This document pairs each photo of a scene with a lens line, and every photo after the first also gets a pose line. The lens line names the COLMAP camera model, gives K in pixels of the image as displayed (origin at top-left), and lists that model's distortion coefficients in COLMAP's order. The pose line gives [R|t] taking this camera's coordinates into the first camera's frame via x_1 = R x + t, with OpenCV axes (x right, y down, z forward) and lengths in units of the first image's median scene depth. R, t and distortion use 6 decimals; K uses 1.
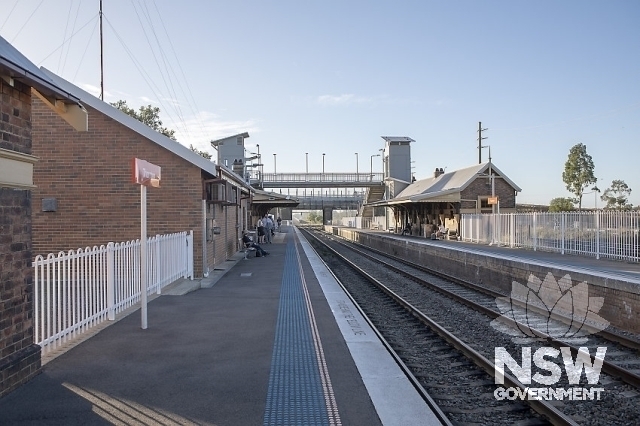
lens RADIAL K [[684.3, 0, 319.8], [0, 684.3, 214.4], [0, 0, 1]] dist [-0.031745, 0.000000]
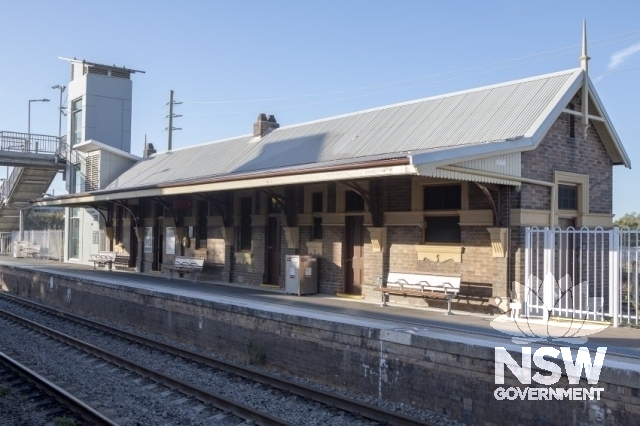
lens RADIAL K [[684.3, 0, 319.0], [0, 684.3, 213.3], [0, 0, 1]] dist [-0.031745, 0.000000]
pose [[0.821218, 0.040828, 0.569152, -0.024102], [-0.023866, 0.999022, -0.037229, 0.004631], [-0.570116, 0.016990, 0.821389, 0.537626]]
